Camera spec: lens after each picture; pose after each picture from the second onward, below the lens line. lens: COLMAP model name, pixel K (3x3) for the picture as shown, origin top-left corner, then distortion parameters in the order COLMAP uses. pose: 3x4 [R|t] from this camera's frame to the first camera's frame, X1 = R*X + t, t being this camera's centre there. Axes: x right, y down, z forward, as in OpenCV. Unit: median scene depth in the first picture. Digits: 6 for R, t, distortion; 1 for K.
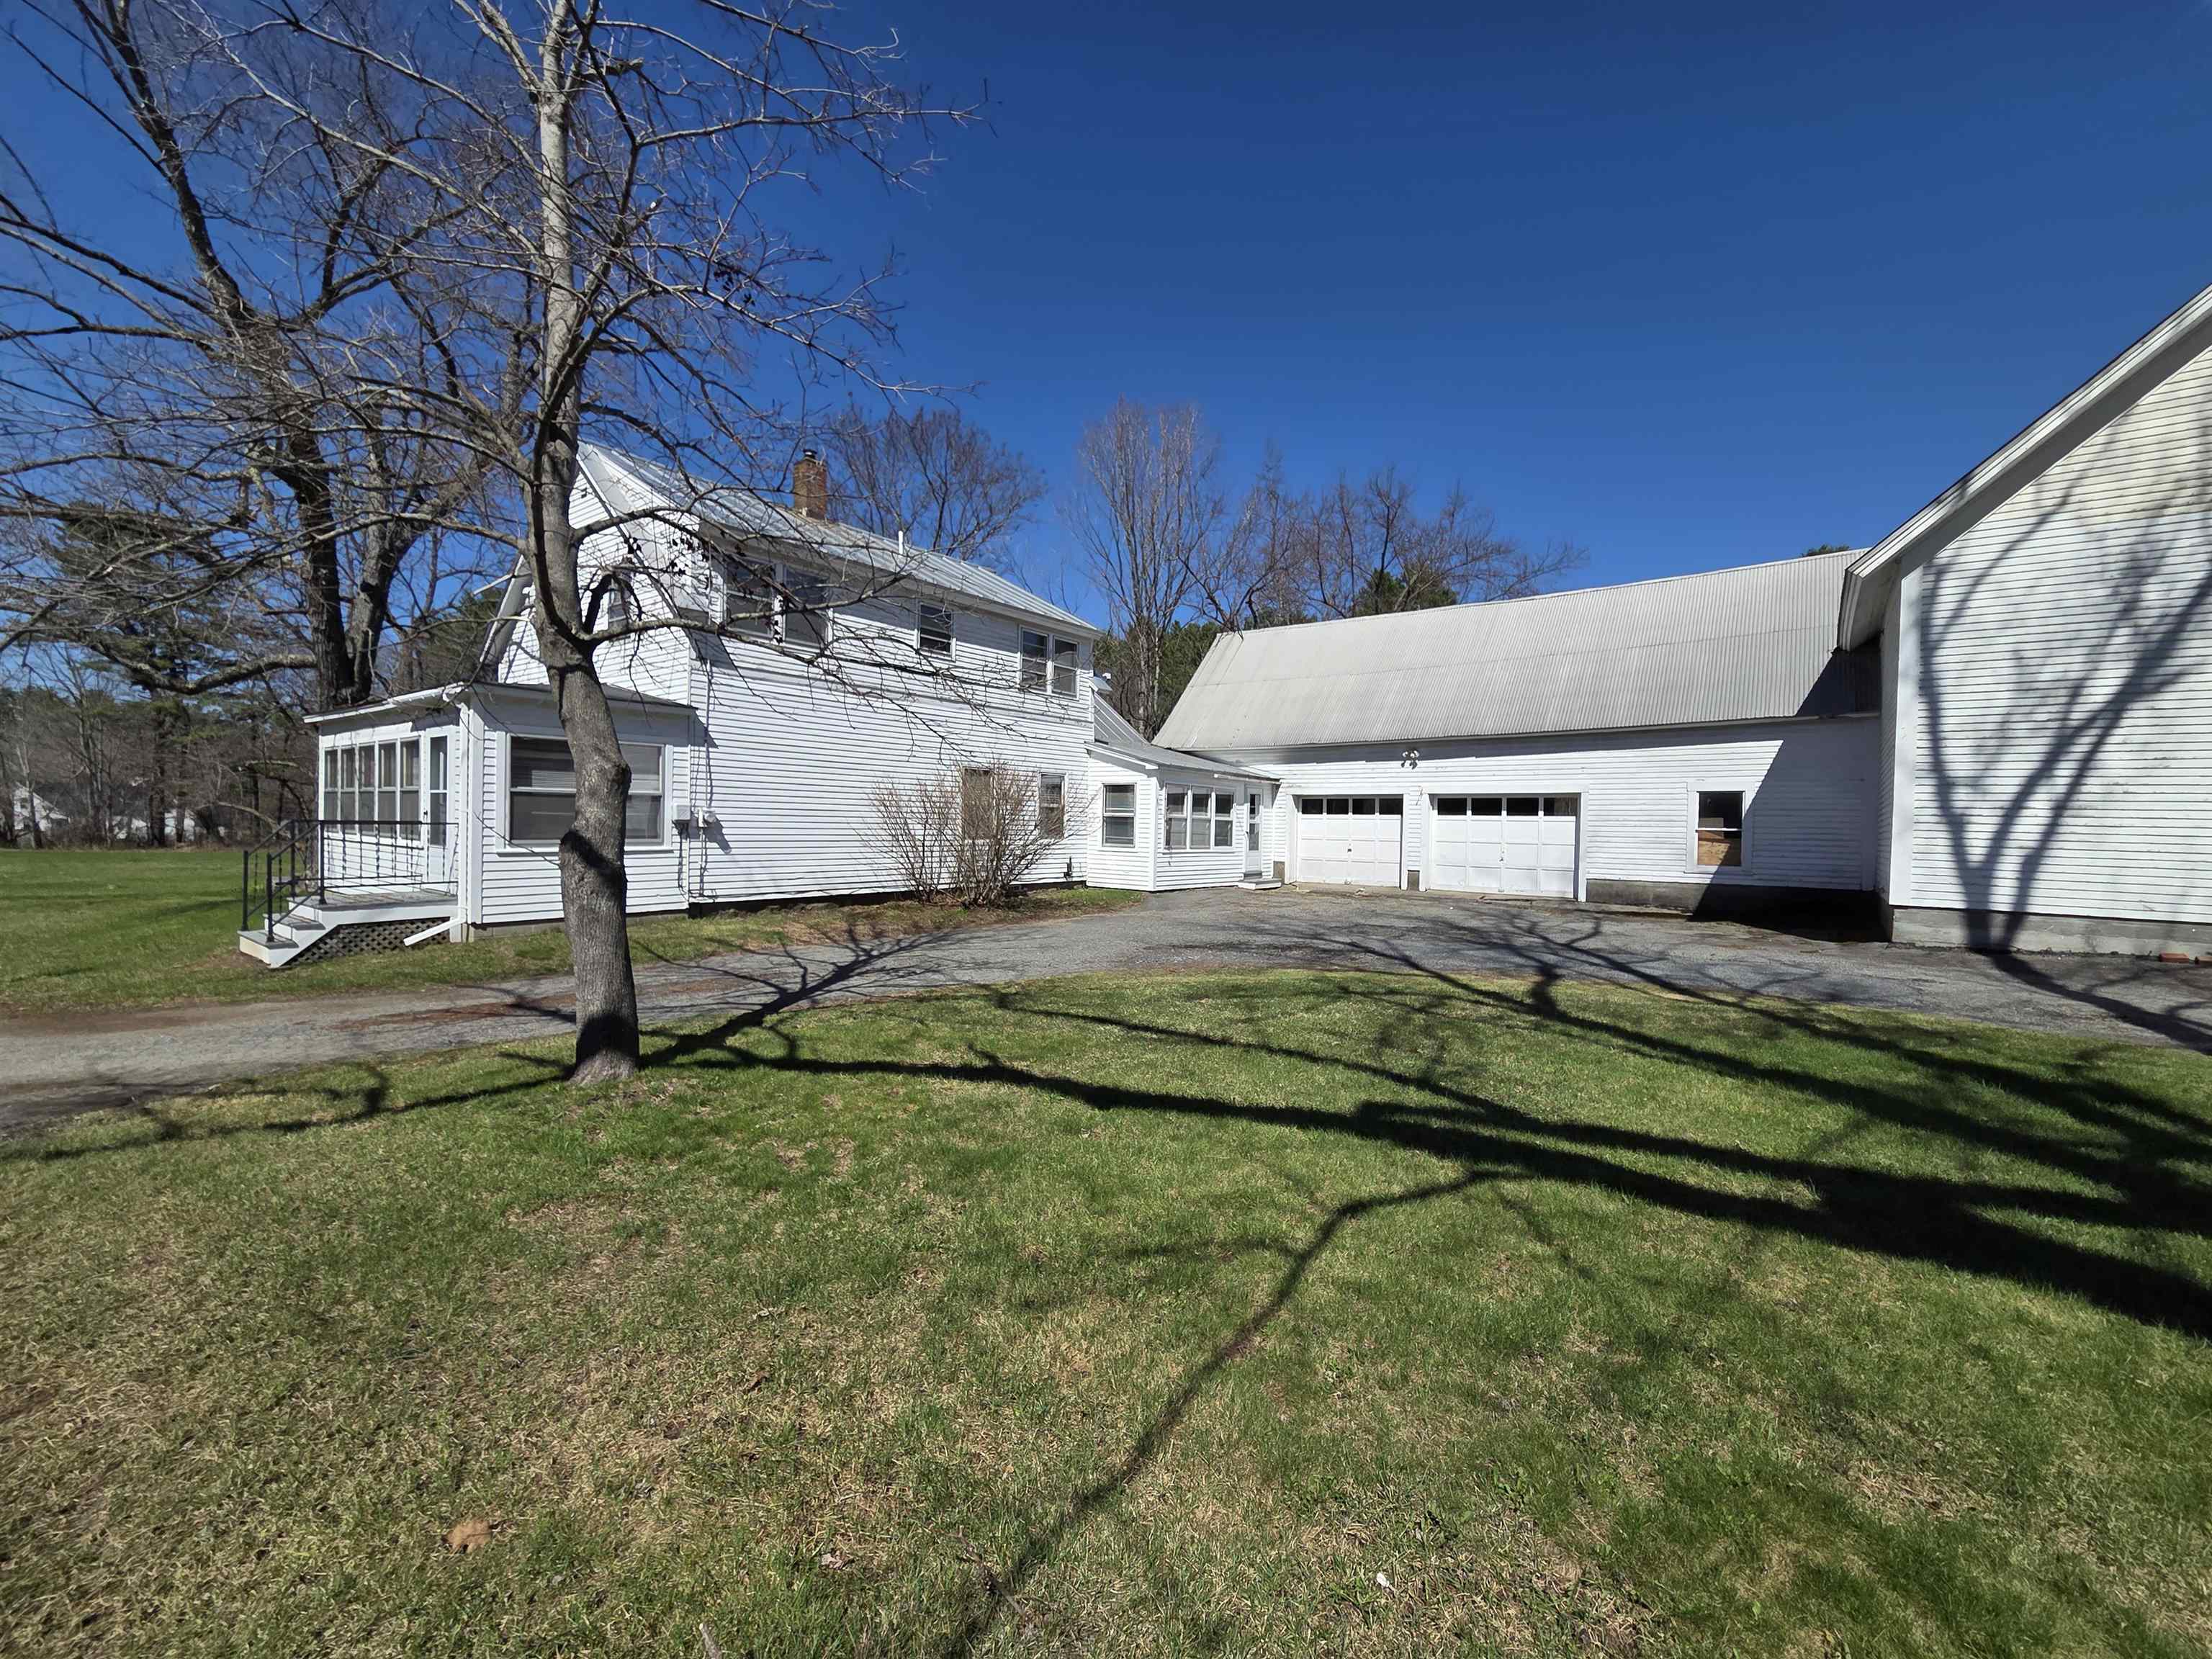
lens RADIAL K [[908.1, 0, 1100.0], [0, 908.1, 833.3], [0, 0, 1]] dist [0.001928, 0.000089]
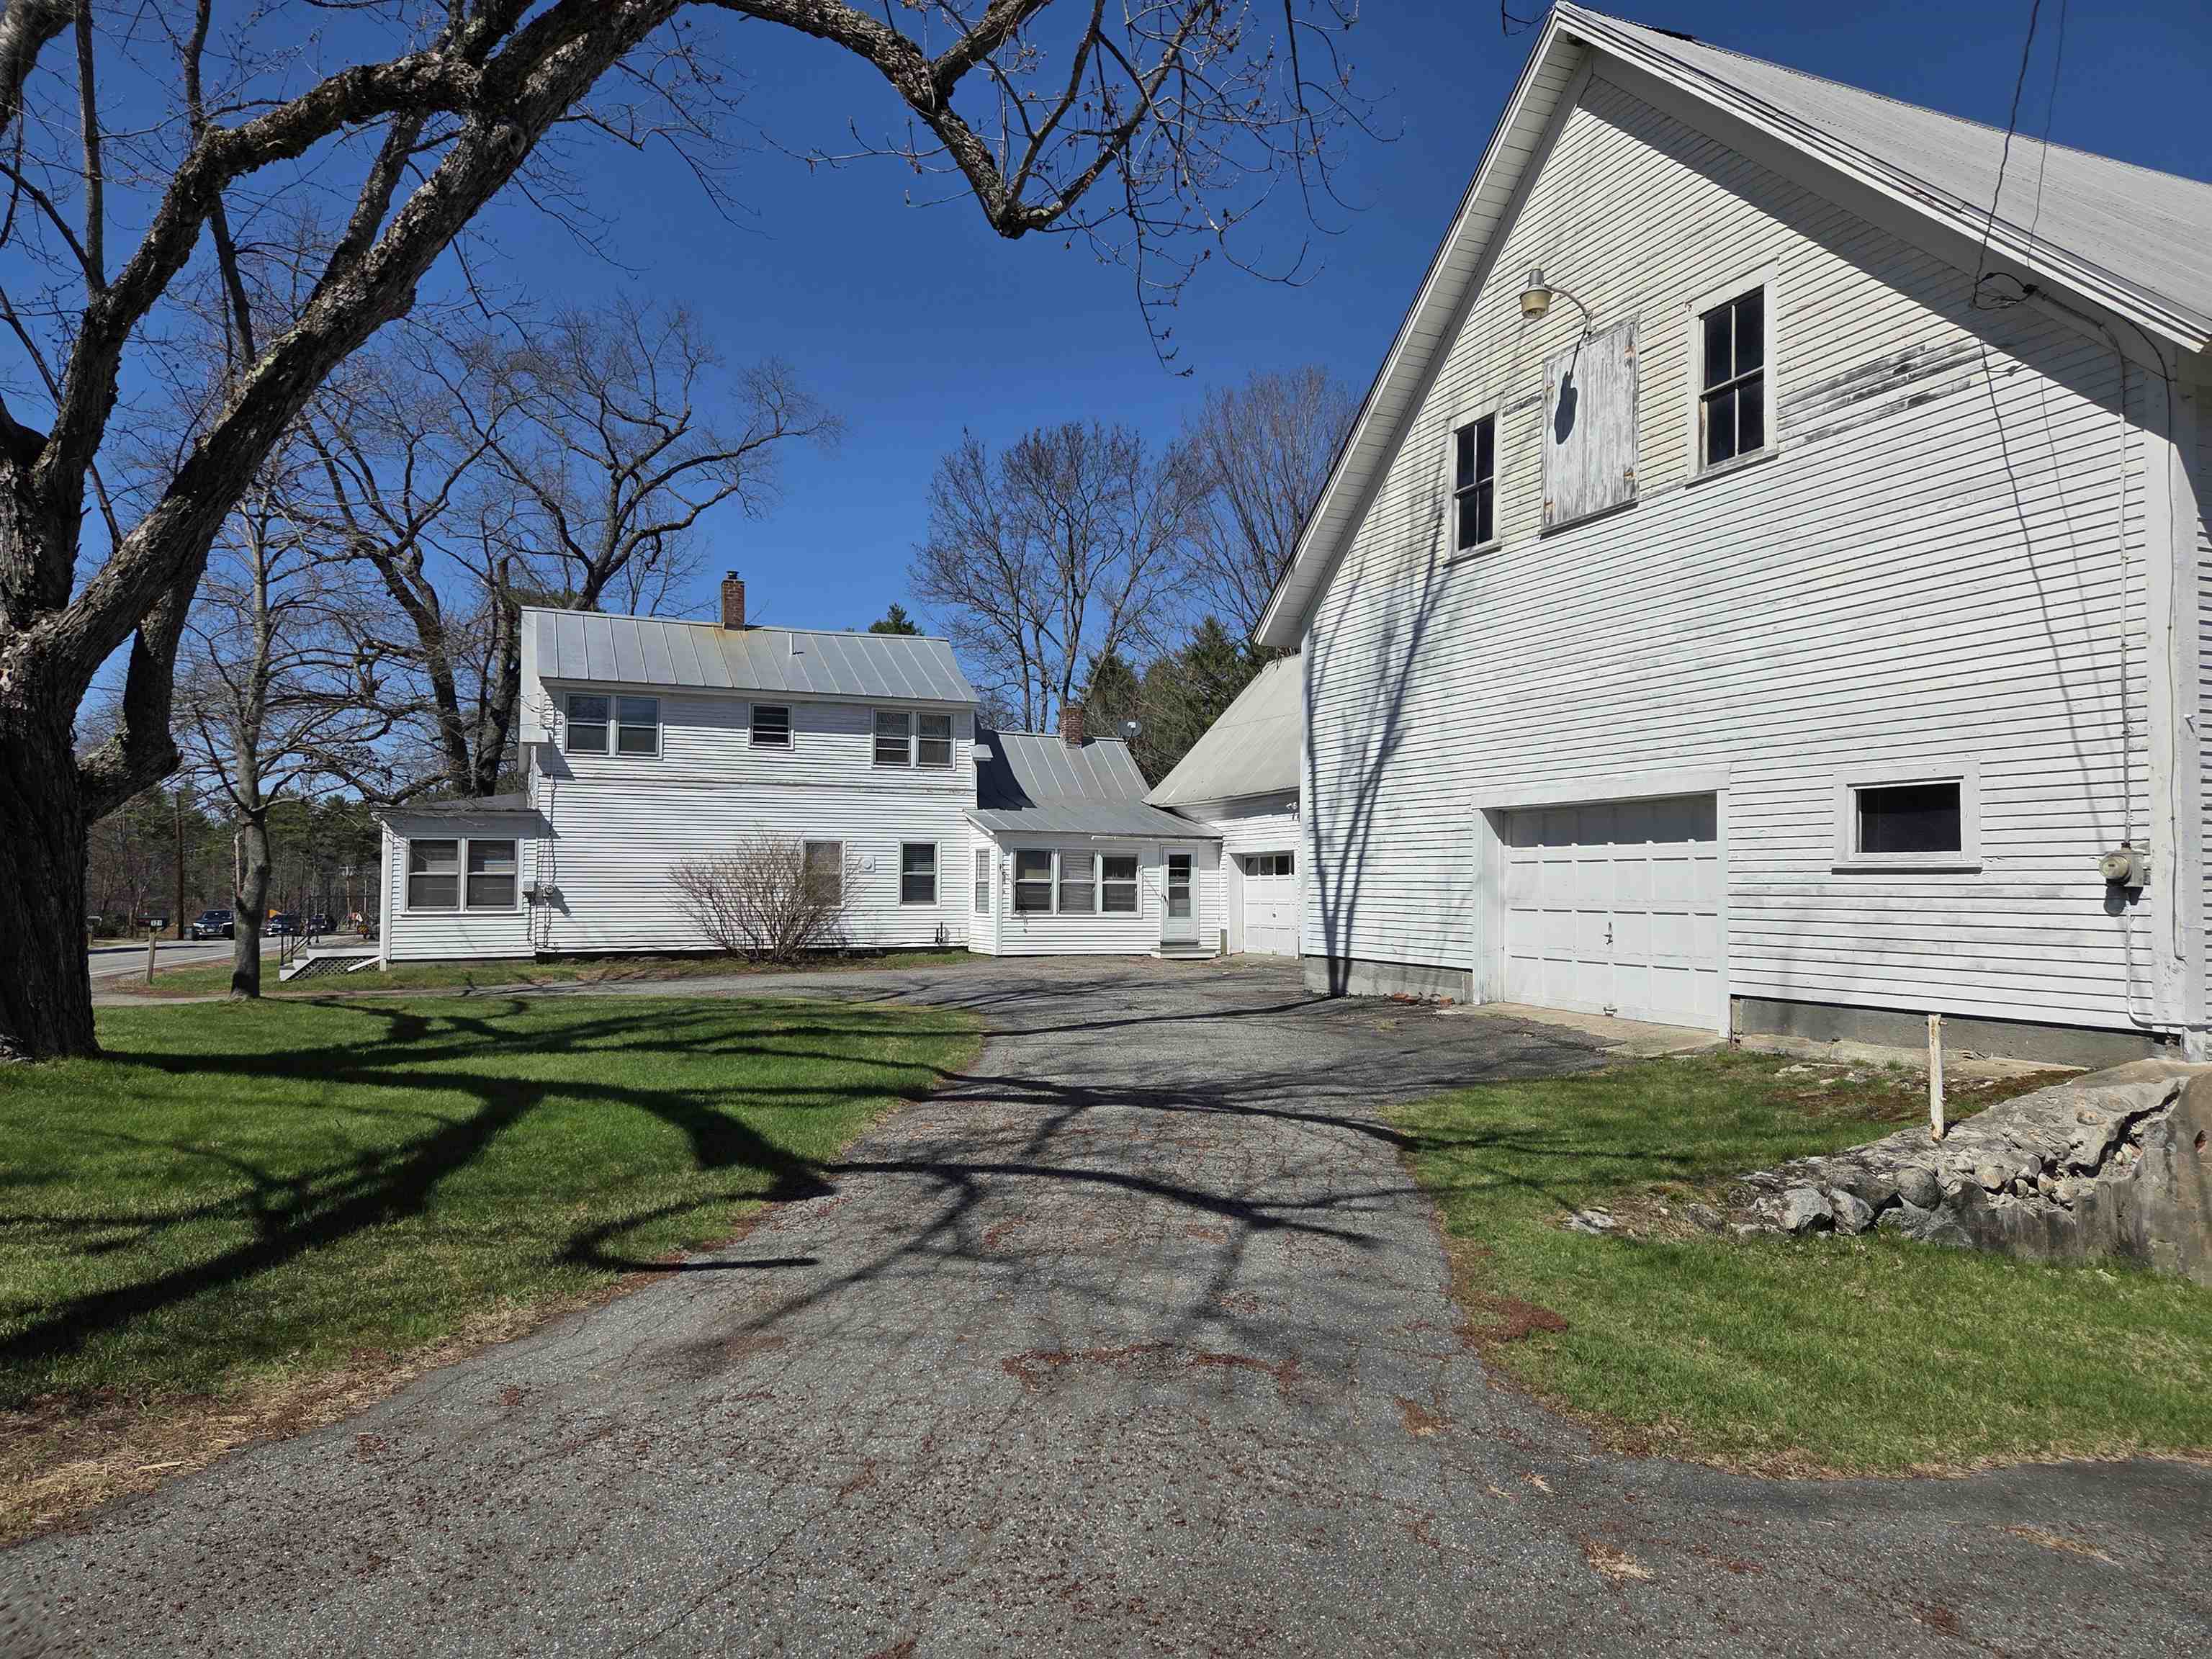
lens RADIAL K [[1482.3, 0, 1112.1], [0, 1482.3, 833.1], [0, 0, 1]] dist [0.059639, -0.052654]
pose [[0.868270, -0.033103, -0.494987, 1.293423], [0.006893, 0.998480, -0.054684, 0.024127], [0.496045, 0.044069, 0.867178, -0.490064]]
